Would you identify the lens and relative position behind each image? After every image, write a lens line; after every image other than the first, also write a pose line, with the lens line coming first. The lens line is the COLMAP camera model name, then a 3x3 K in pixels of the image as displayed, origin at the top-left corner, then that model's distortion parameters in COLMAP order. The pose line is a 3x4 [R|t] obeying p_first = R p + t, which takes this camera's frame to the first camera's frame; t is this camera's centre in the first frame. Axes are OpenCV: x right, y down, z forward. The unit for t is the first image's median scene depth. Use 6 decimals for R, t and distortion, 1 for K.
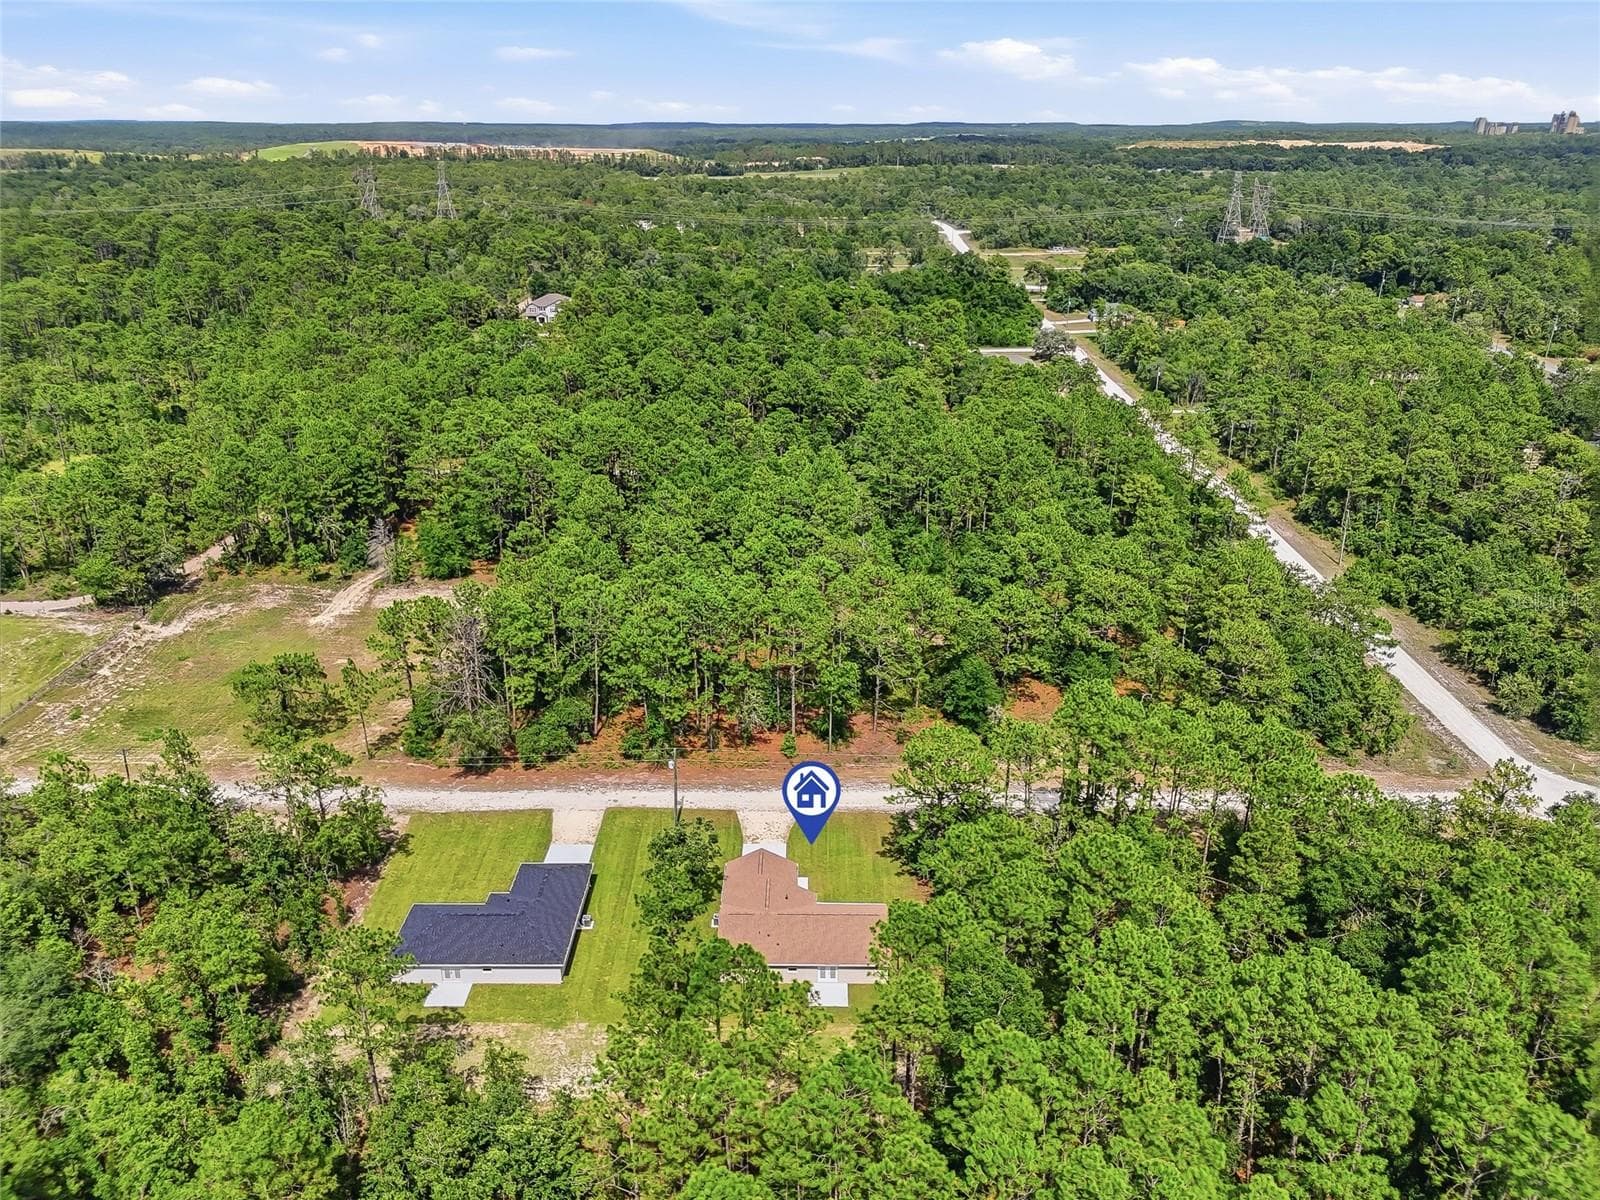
lens RADIAL K [[1207.2, 0, 800.0], [0, 1207.2, 600.0], [0, 0, 1]] dist [0.140696, -0.159610]
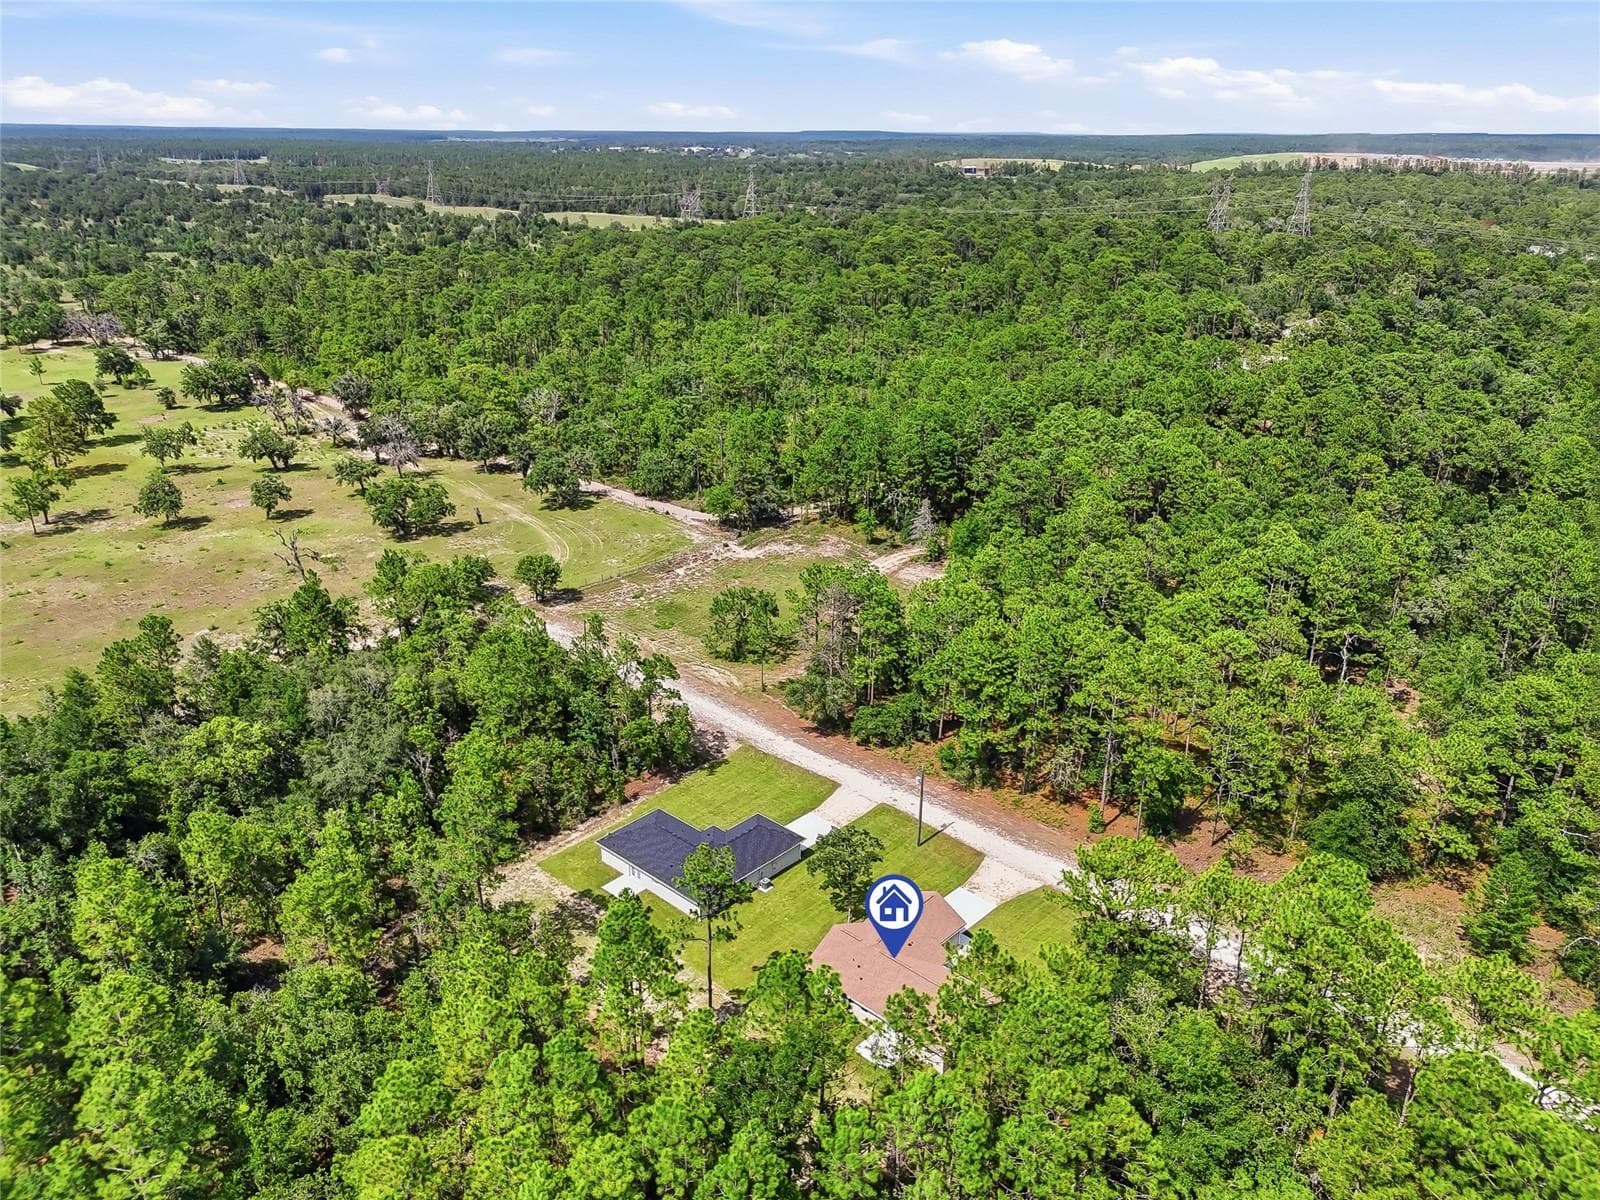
lens RADIAL K [[1207.2, 0, 800.0], [0, 1207.2, 600.0], [0, 0, 1]] dist [0.140696, -0.159610]
pose [[0.741535, 0.249348, -0.622857, 0.308238], [-0.254736, 0.963490, 0.082441, -0.047591], [0.620673, 0.097532, 0.777980, 0.122104]]
